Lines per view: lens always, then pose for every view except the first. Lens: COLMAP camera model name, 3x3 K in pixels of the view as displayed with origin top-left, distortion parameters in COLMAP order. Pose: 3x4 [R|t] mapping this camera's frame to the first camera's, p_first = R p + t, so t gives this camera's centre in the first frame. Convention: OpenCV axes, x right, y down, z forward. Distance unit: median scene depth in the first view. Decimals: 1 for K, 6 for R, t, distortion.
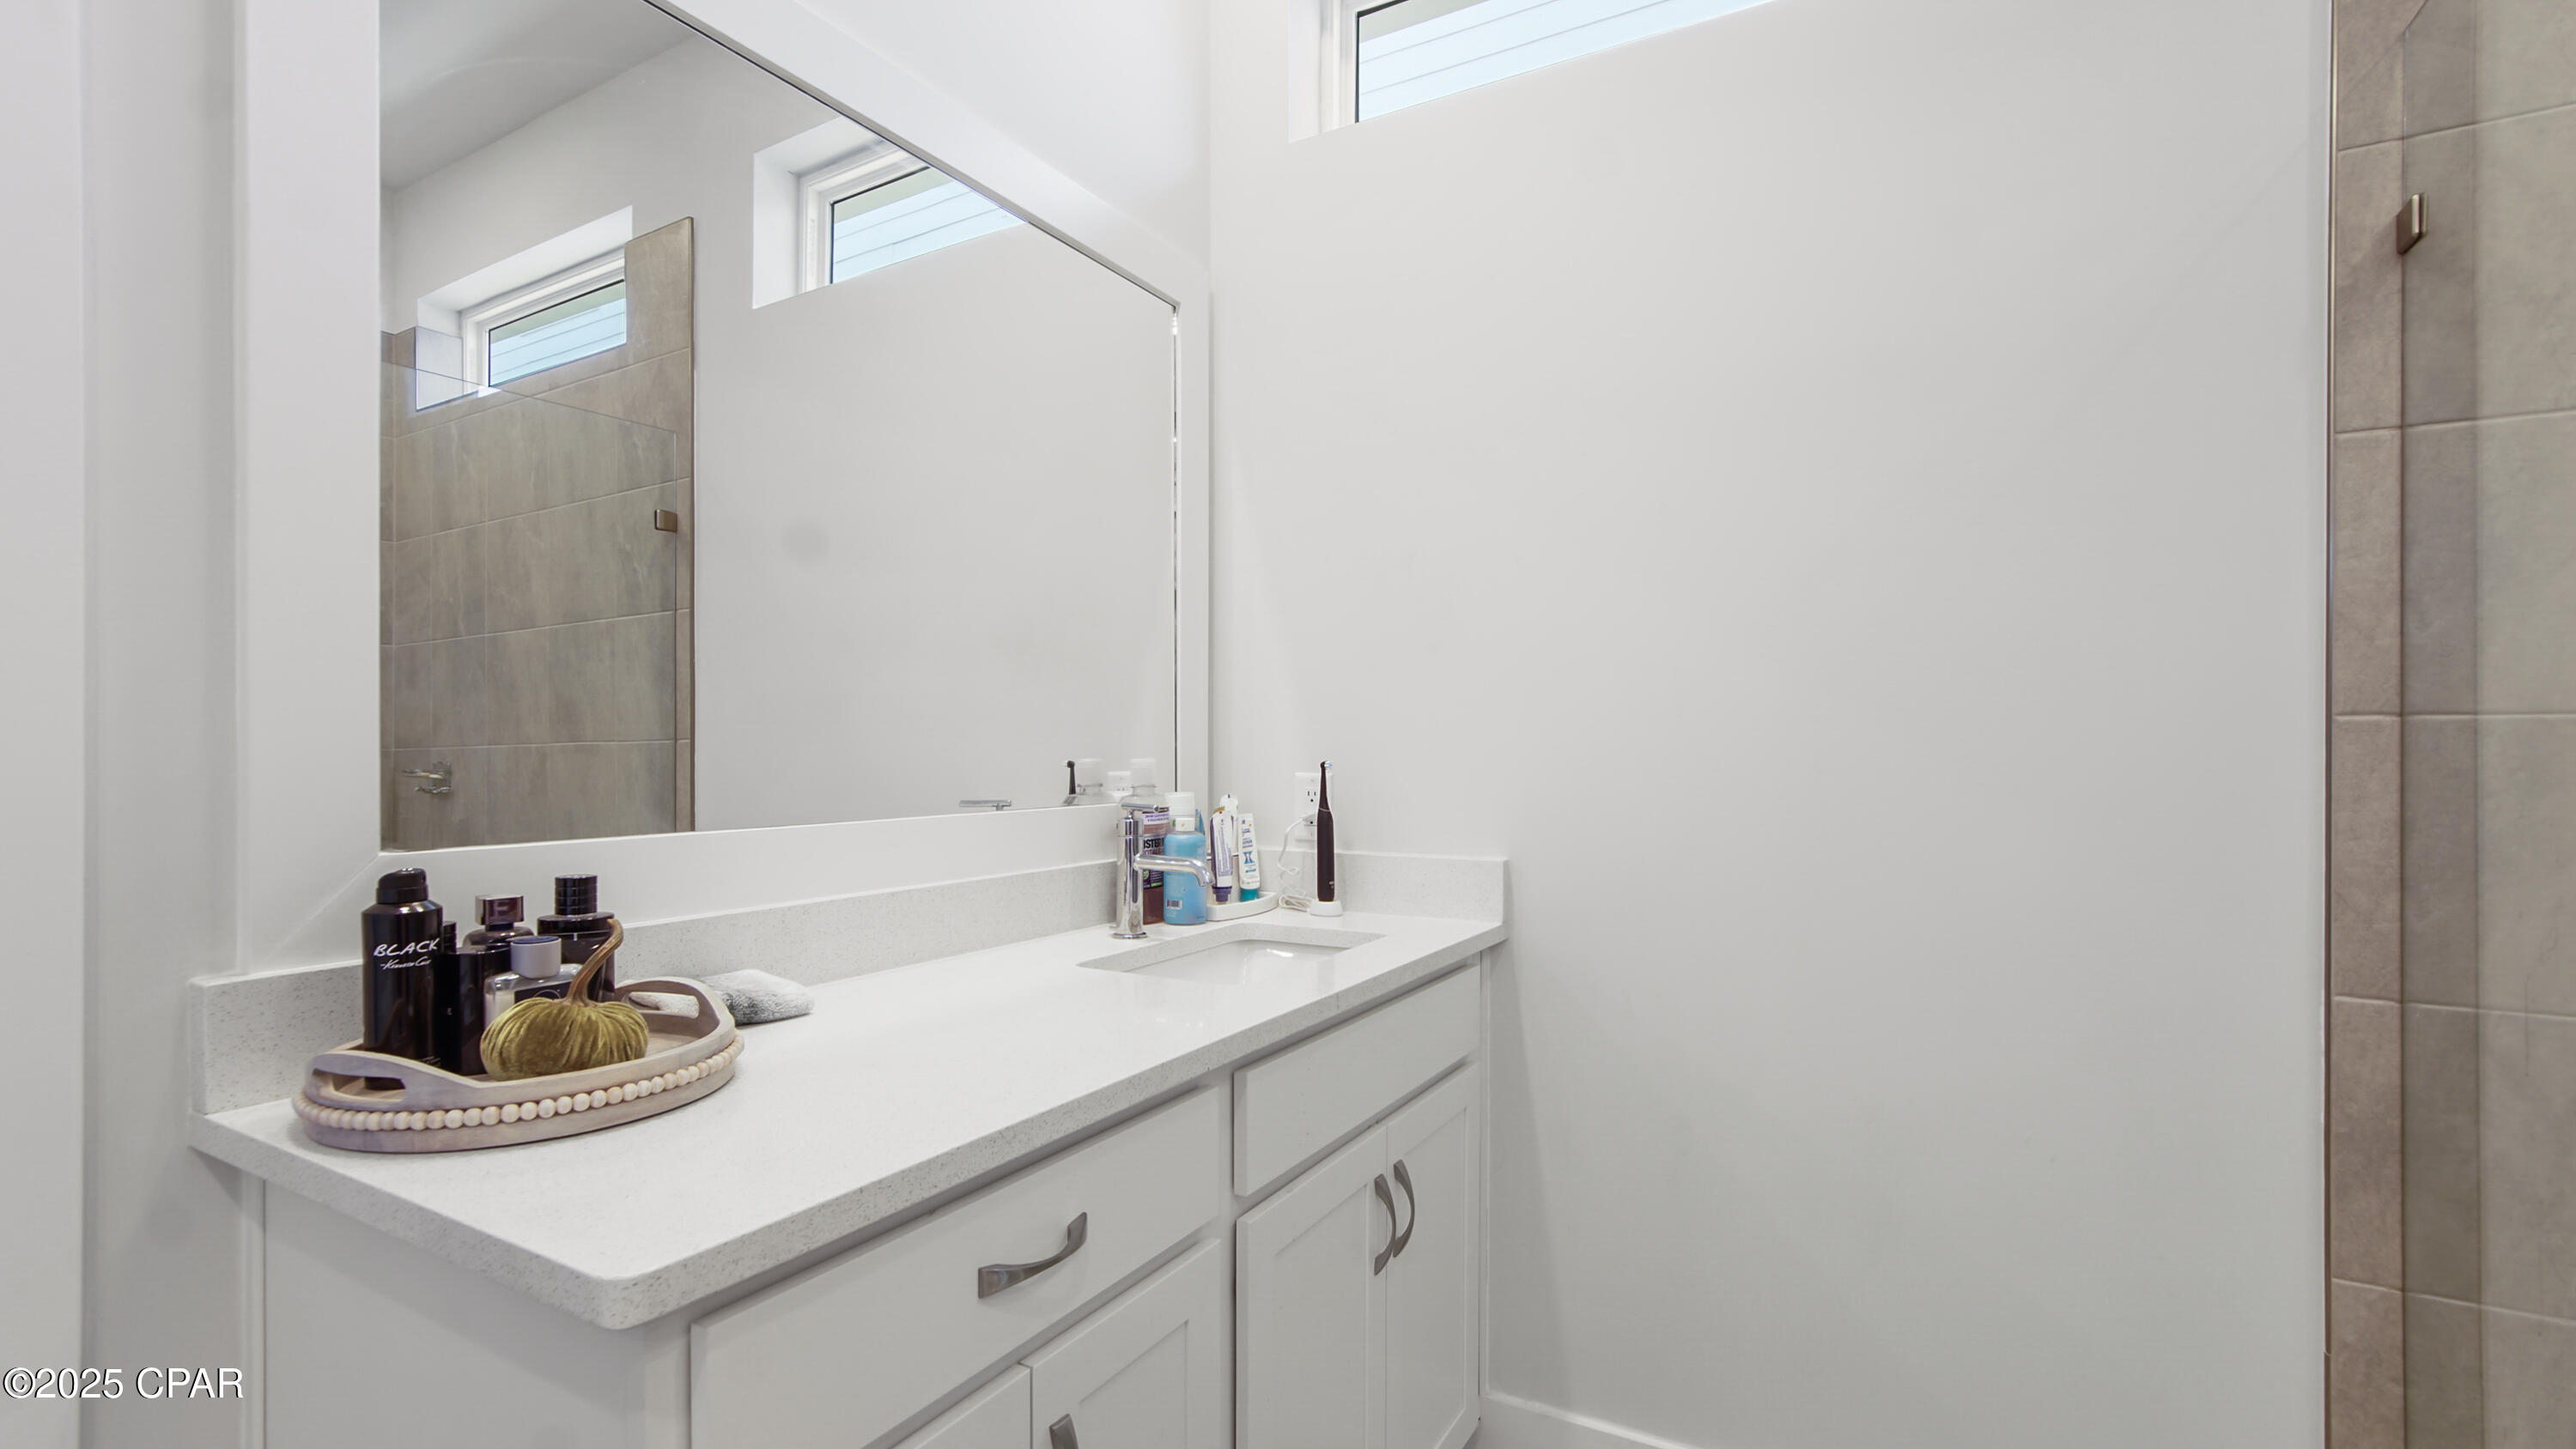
lens RADIAL K [[1163.3, 0, 1269.7], [0, 1163.3, 736.5], [0, 0, 1]] dist [0.000091, 0.001139]
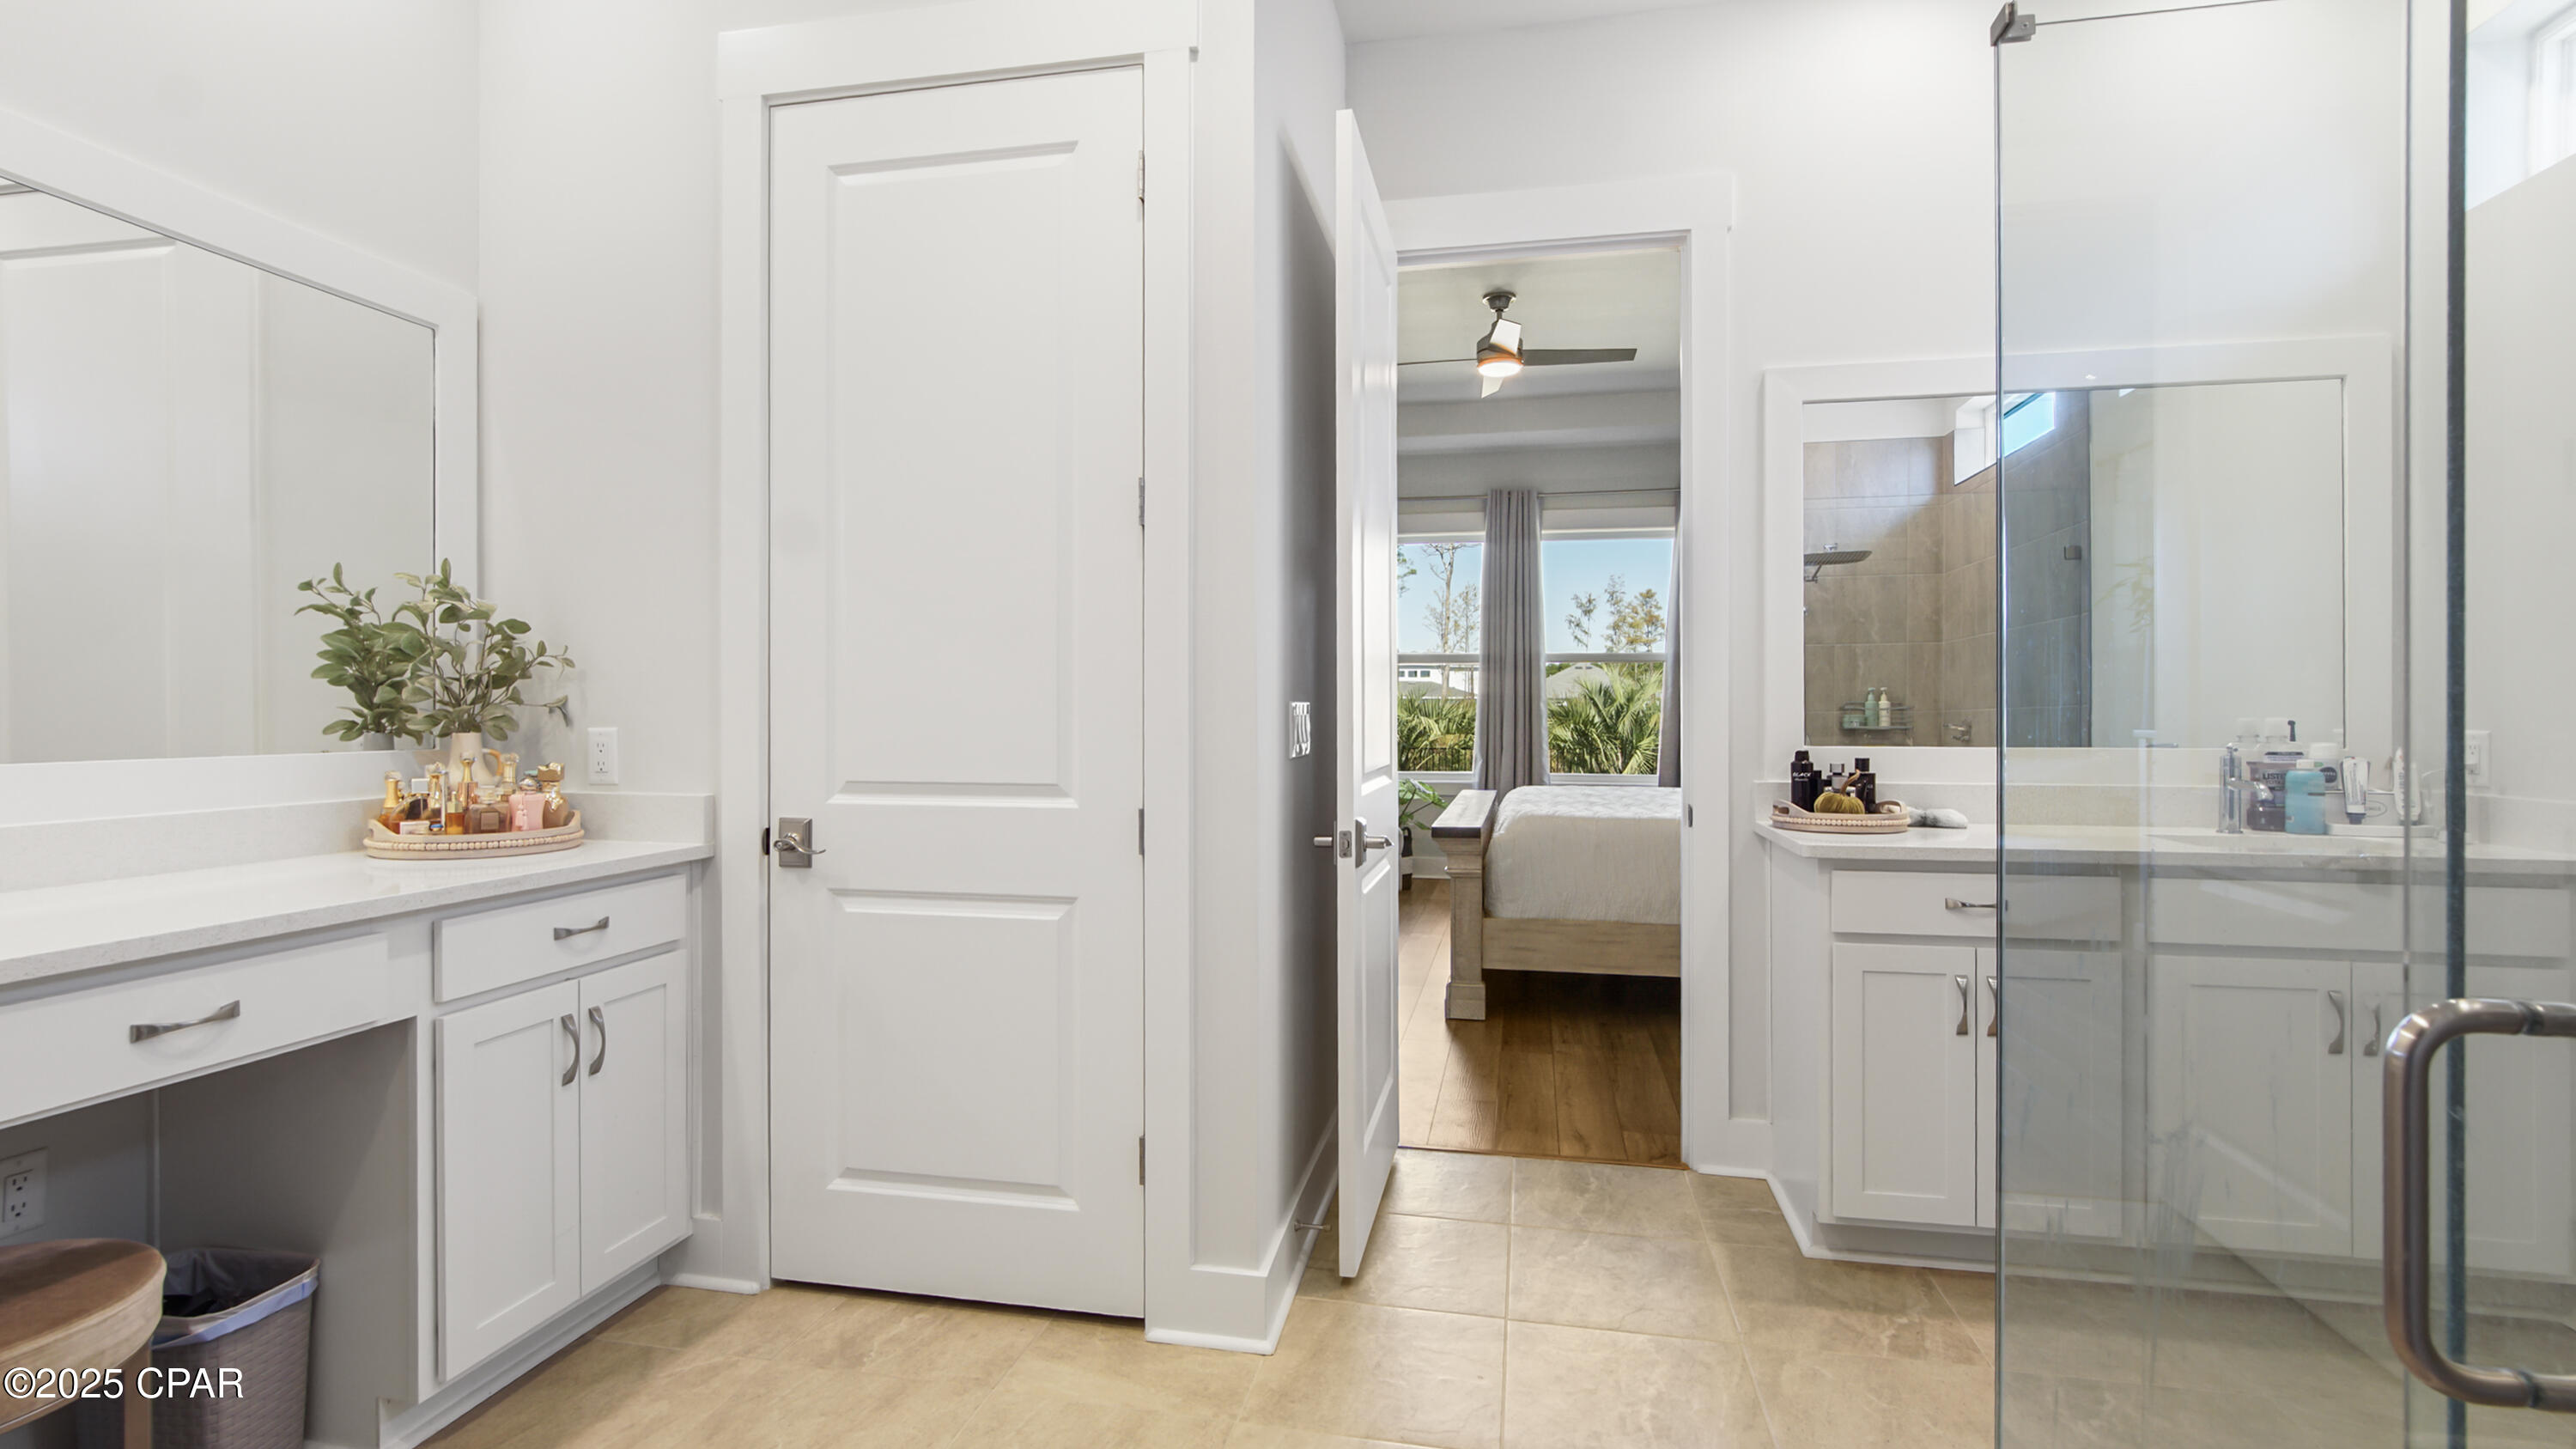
lens RADIAL K [[1196.0, 0, 1284.2], [0, 1196.0, 740.7], [0, 0, 1]] dist [-0.003239, -0.000380]
pose [[0.333386, 0.026661, -0.942413, 1.416685], [0.007219, 0.999499, 0.030830, -0.012532], [0.942763, -0.017081, 0.333026, -1.070376]]
